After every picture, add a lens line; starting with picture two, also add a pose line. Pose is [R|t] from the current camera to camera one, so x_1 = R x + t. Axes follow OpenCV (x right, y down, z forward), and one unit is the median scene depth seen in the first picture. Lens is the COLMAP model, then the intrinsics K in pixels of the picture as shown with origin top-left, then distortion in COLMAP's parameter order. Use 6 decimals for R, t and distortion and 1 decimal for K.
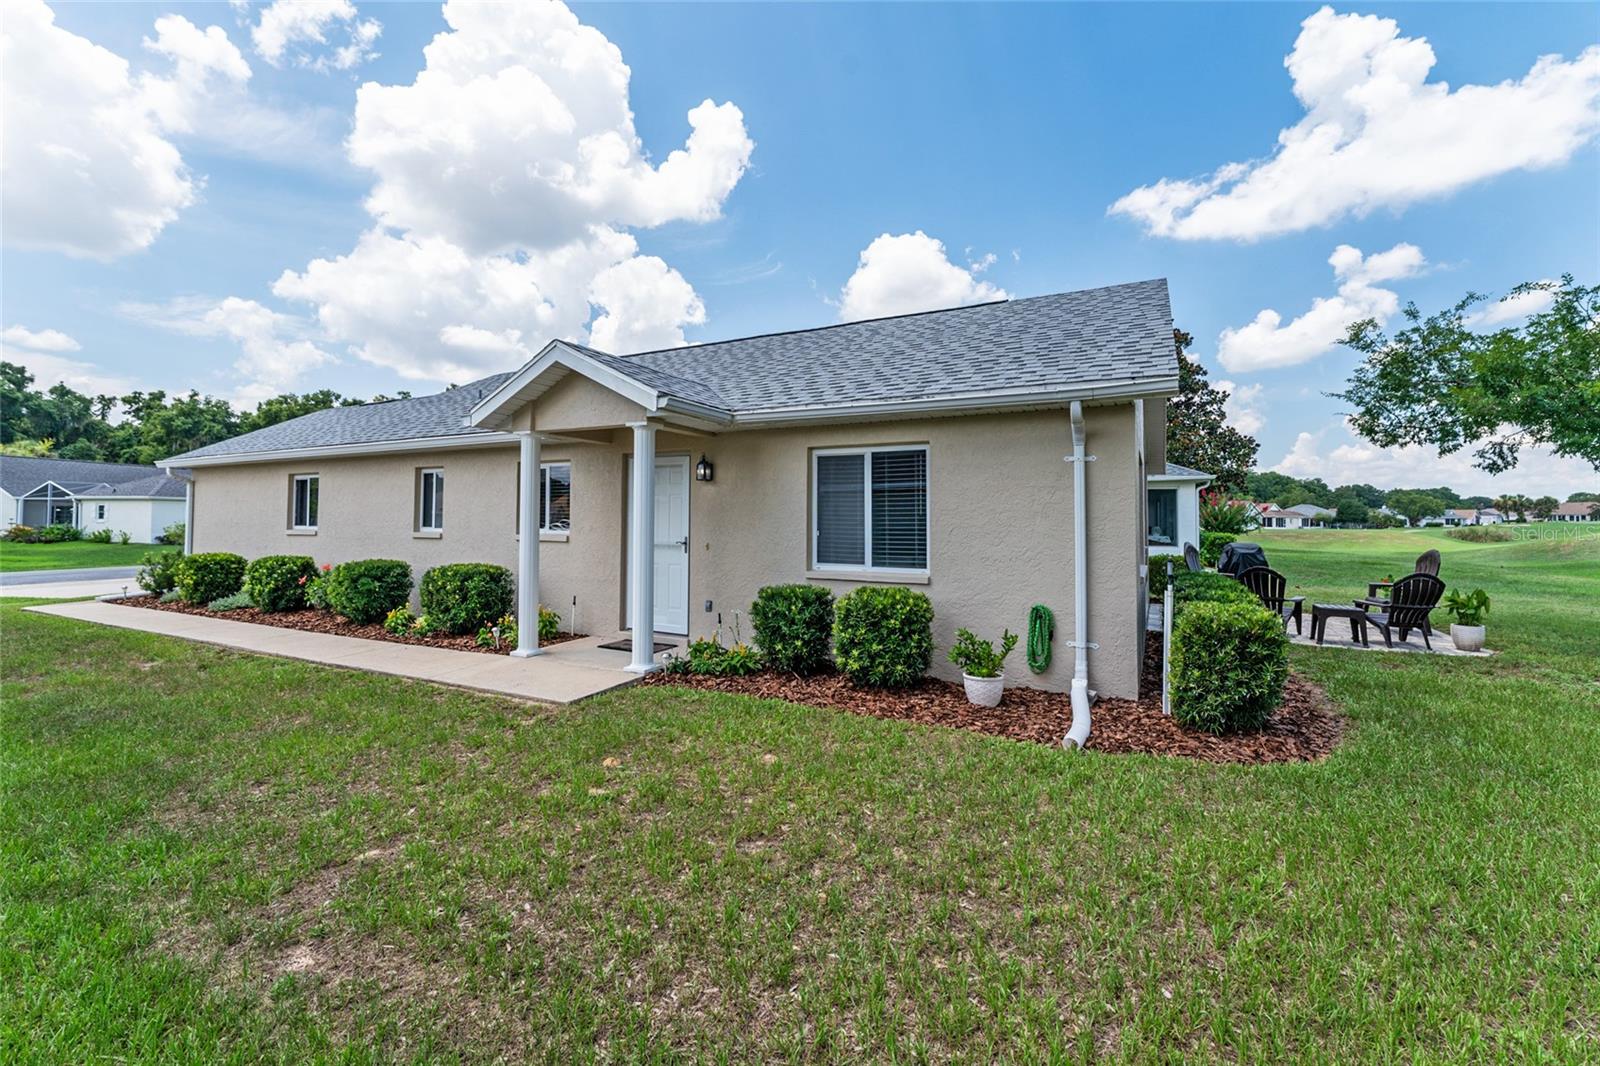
lens RADIAL K [[683.3, 0, 792.8], [0, 683.3, 511.1], [0, 0, 1]] dist [-0.002604, 0.000576]
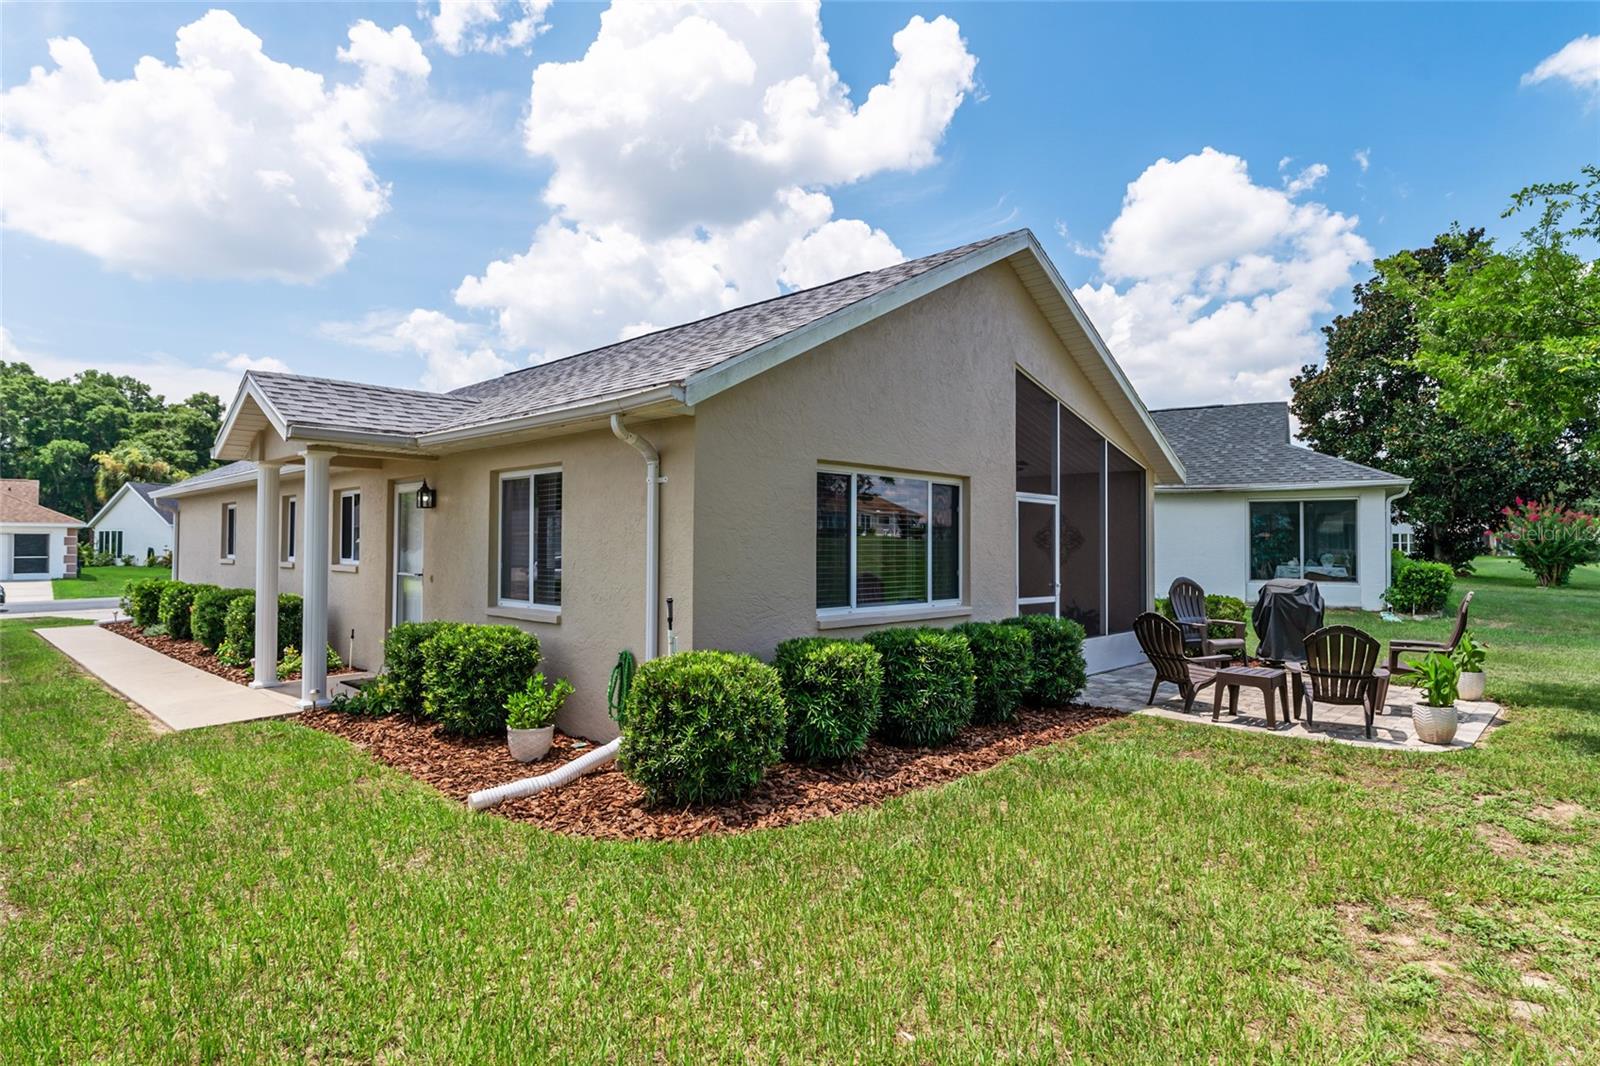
lens RADIAL K [[865.9, 0, 866.1], [0, 865.9, 538.1], [0, 0, 1]] dist [0.037856, -0.041133]
pose [[0.962528, -0.005057, -0.271135, 0.100124], [0.007414, 0.999943, 0.007669, -0.001139], [0.271081, -0.009392, 0.962511, 0.002273]]
